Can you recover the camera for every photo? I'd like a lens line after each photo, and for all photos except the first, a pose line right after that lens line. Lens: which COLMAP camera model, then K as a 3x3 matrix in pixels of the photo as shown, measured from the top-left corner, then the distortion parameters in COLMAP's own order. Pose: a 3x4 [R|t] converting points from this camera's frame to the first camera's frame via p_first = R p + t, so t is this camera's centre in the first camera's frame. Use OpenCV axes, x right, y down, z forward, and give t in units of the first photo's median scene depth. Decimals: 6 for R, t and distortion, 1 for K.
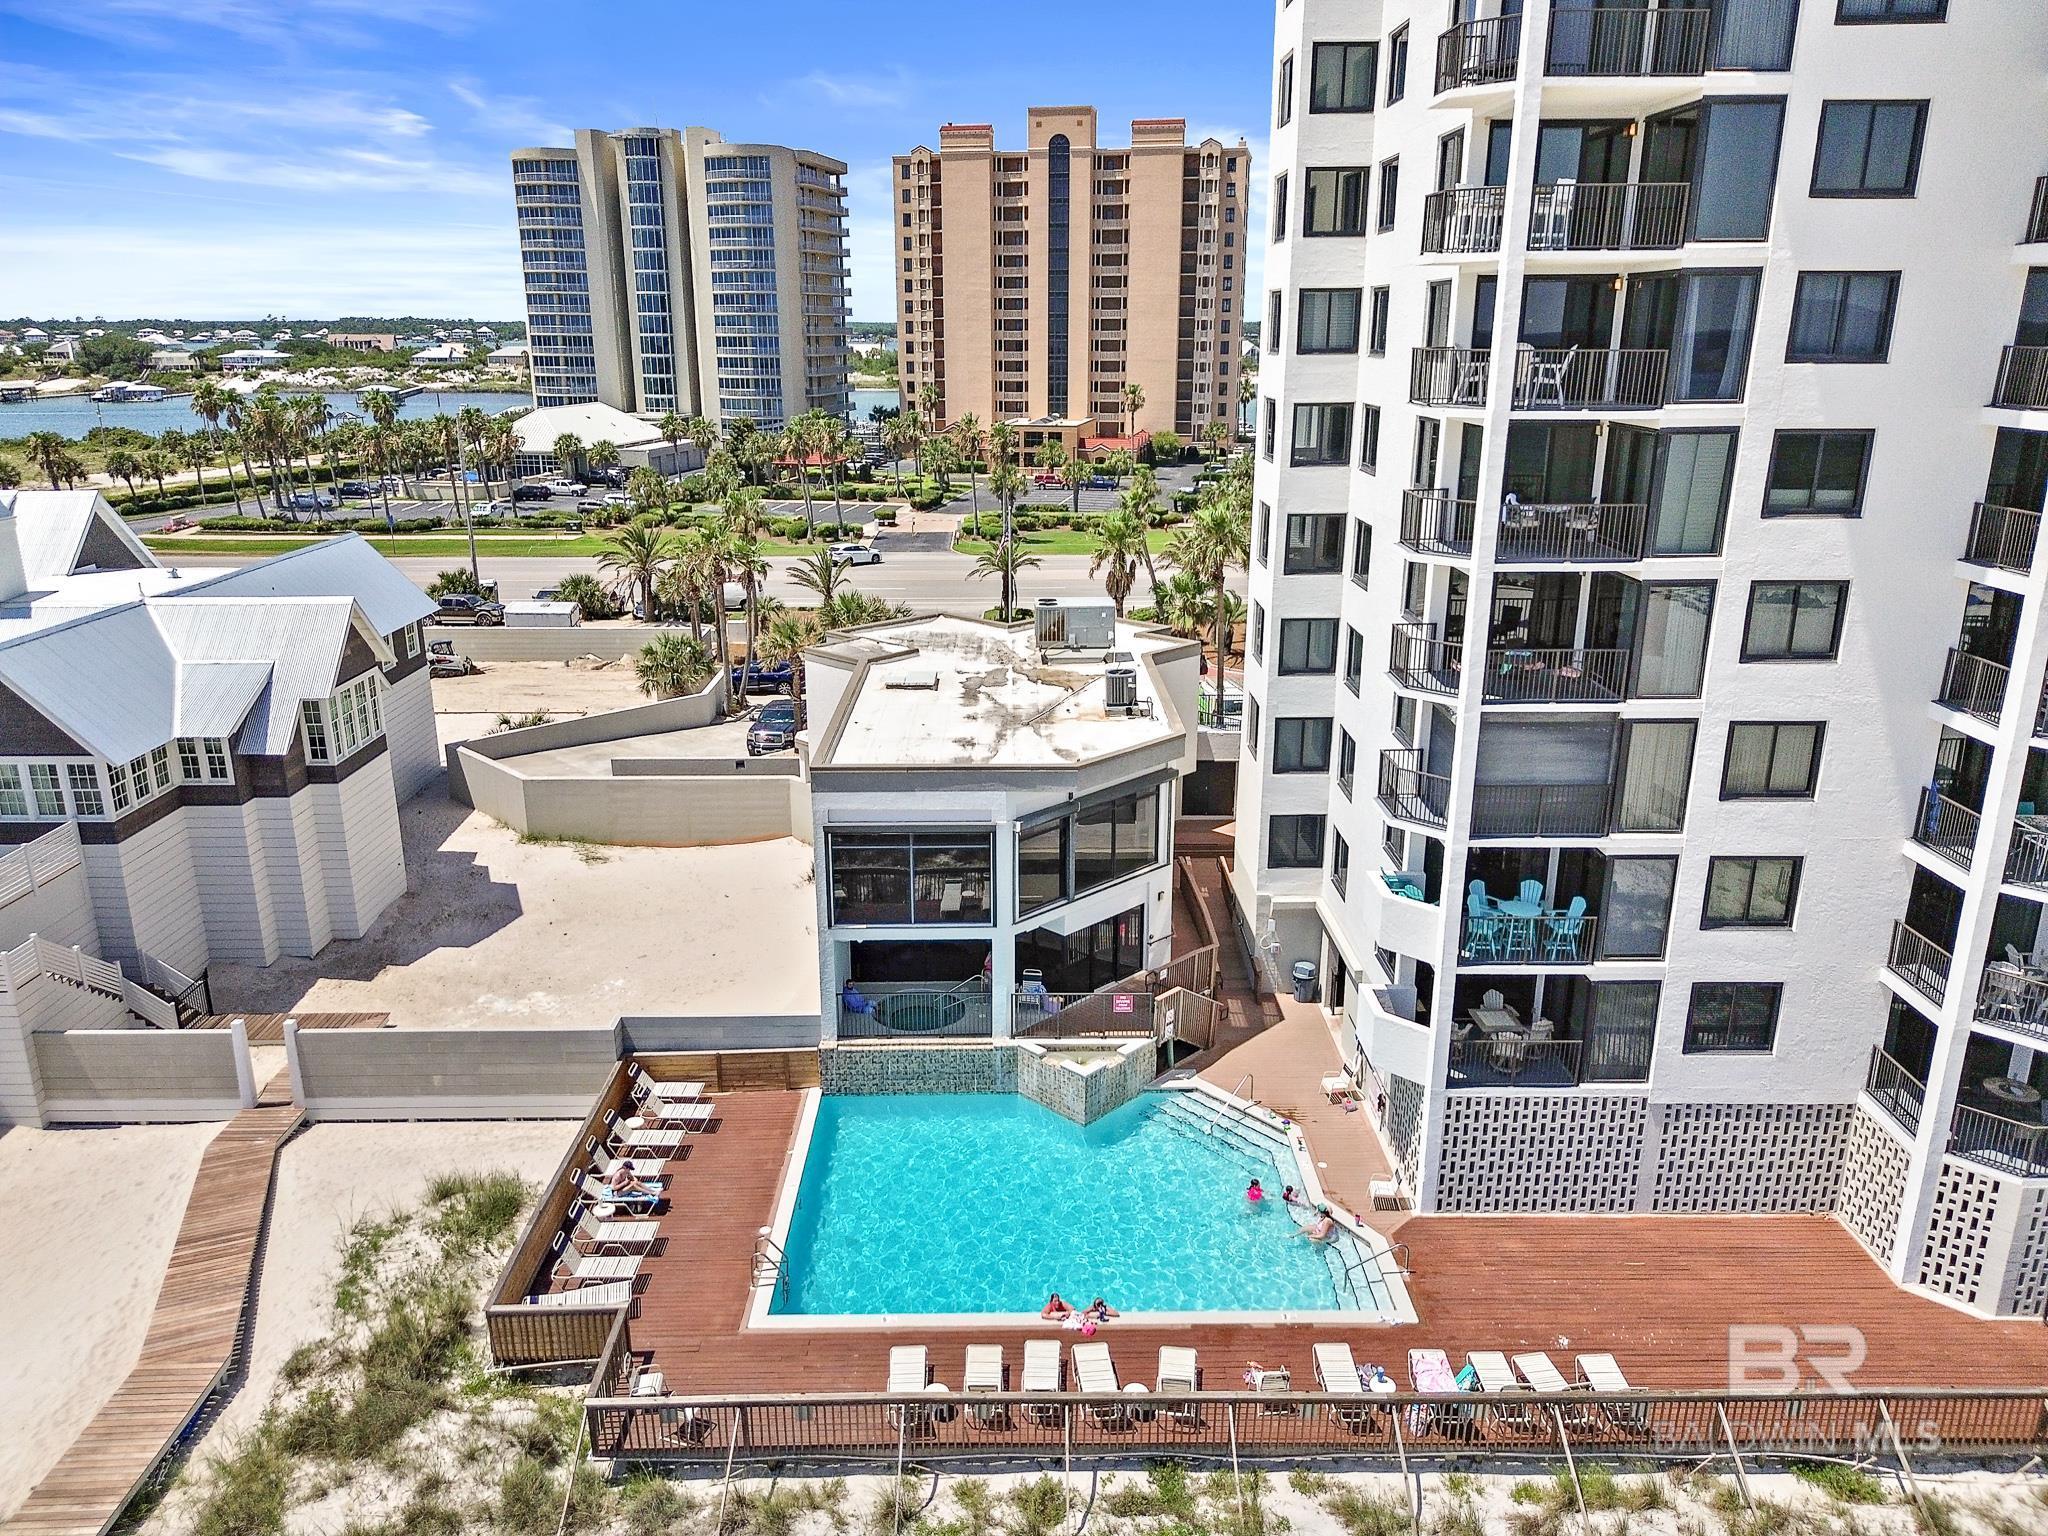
lens RADIAL K [[1463.2, 0, 1024.0], [0, 1463.2, 768.0], [0, 0, 1]] dist [0.072413, -0.070919]
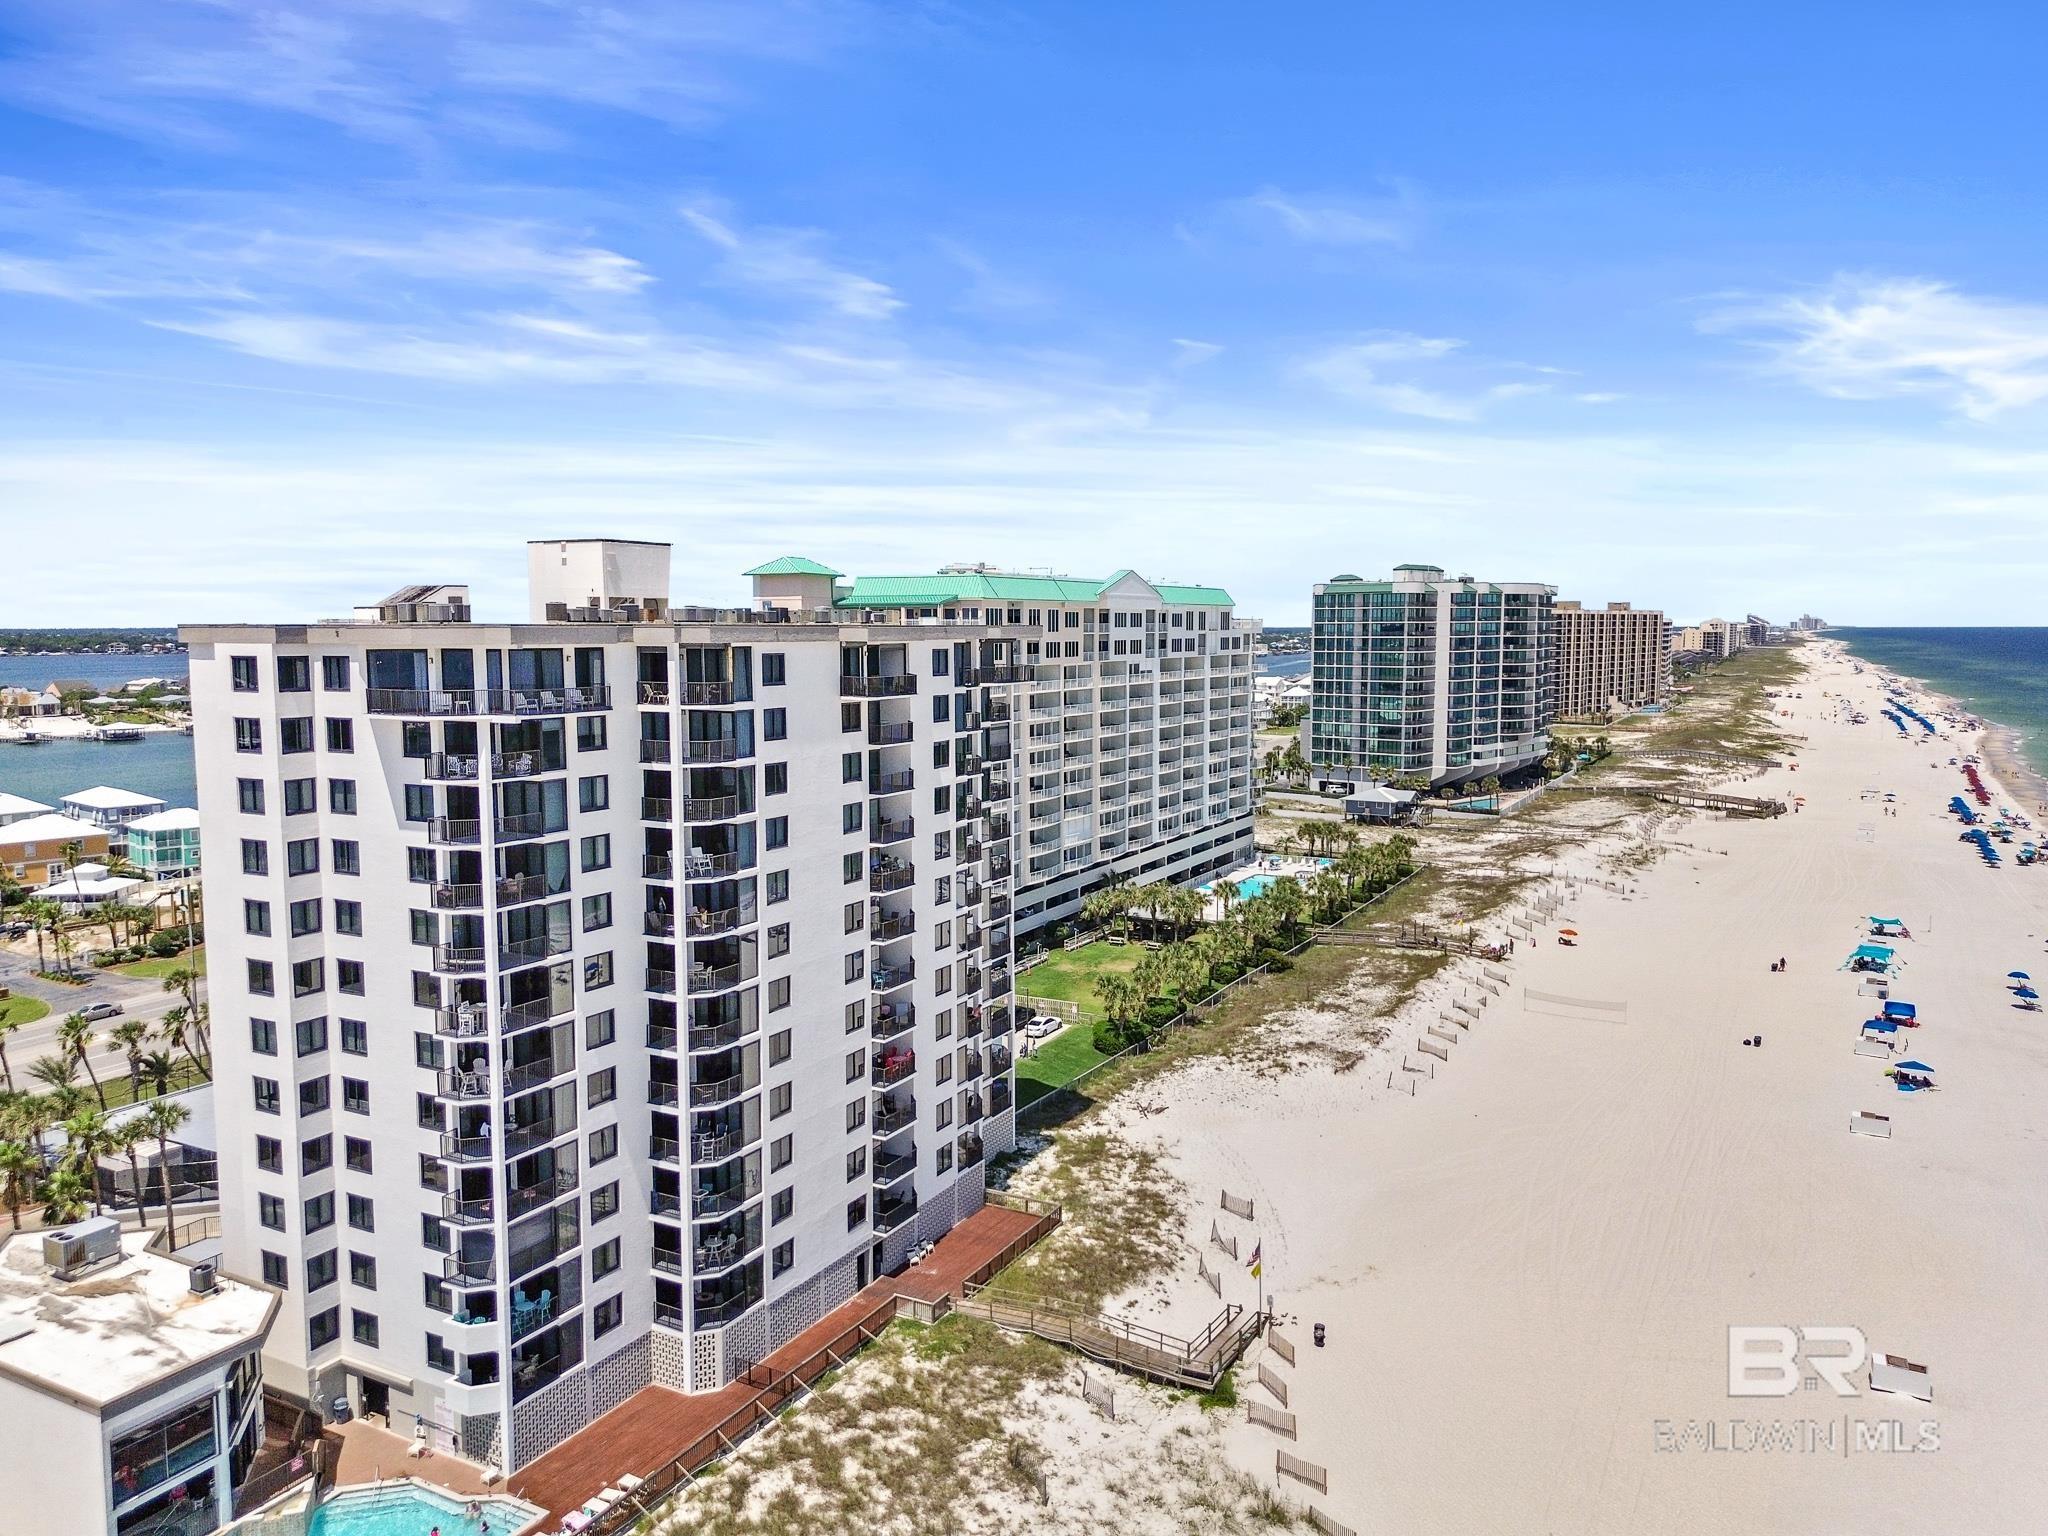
lens RADIAL K [[1463.2, 0, 1024.0], [0, 1463.2, 768.0], [0, 0, 1]] dist [0.072413, -0.070919]
pose [[0.485170, -0.085066, 0.870273, -0.852216], [0.258154, 0.964829, -0.049610, -0.278243], [-0.835444, 0.248734, 0.490066, -0.656840]]
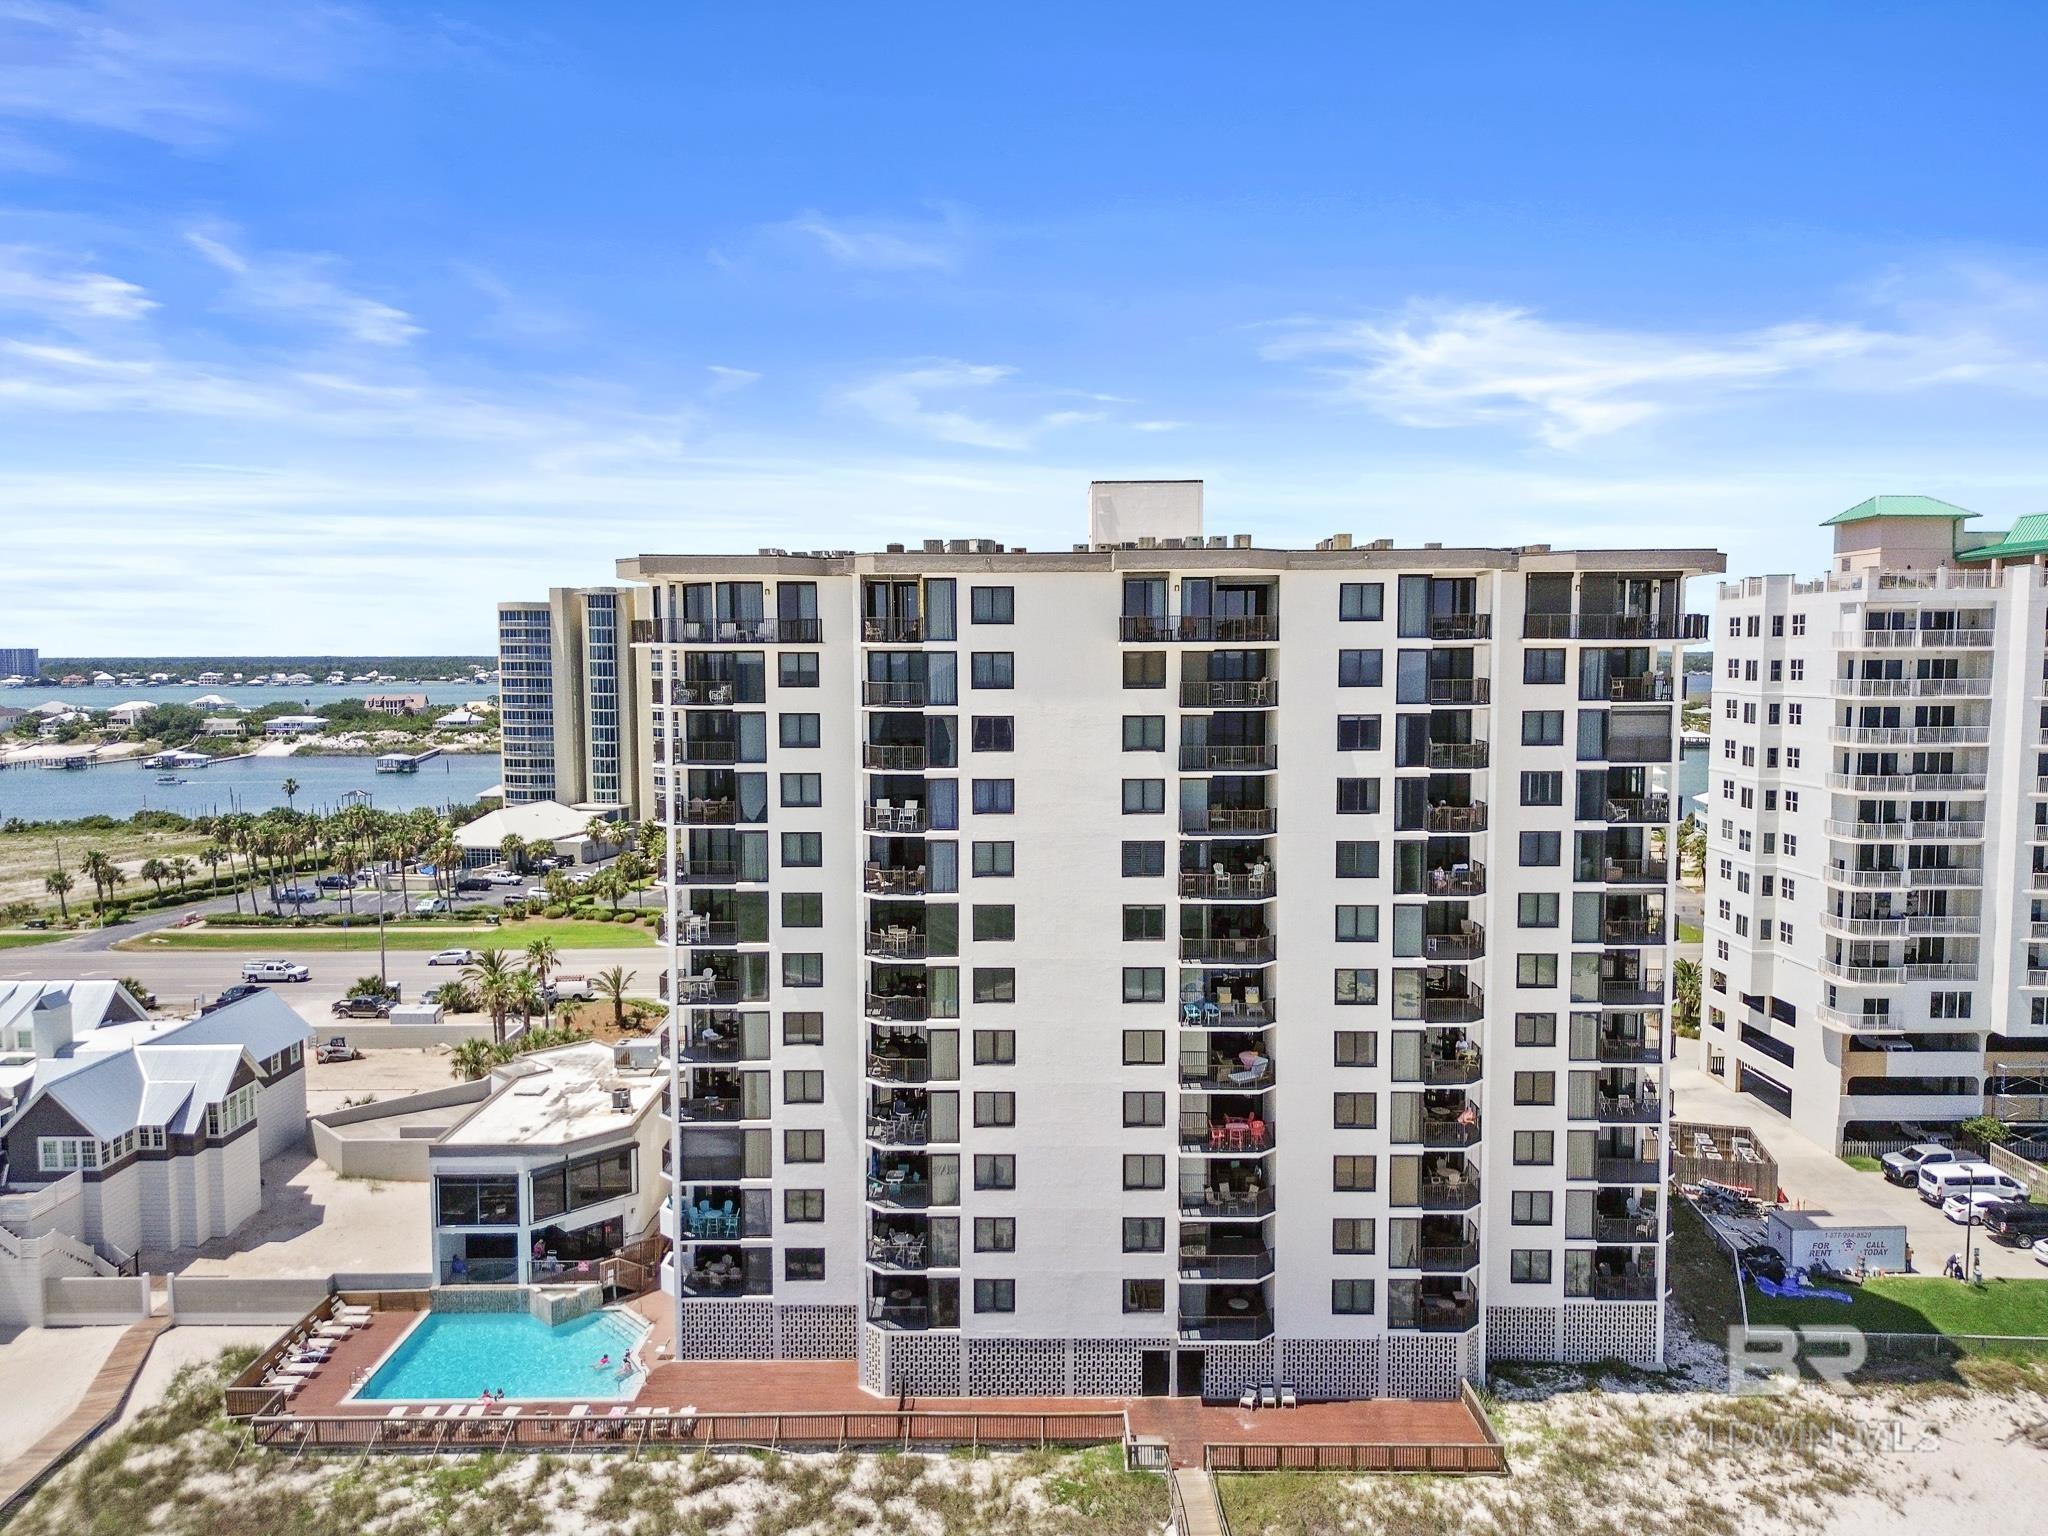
lens RADIAL K [[1463.2, 0, 1024.0], [0, 1463.2, 768.0], [0, 0, 1]] dist [0.072413, -0.070919]
pose [[0.999894, 0.000586, -0.014575, 0.634811], [-0.003678, 0.977033, -0.213054, -0.068577], [0.014115, 0.213085, 0.976932, -1.016107]]
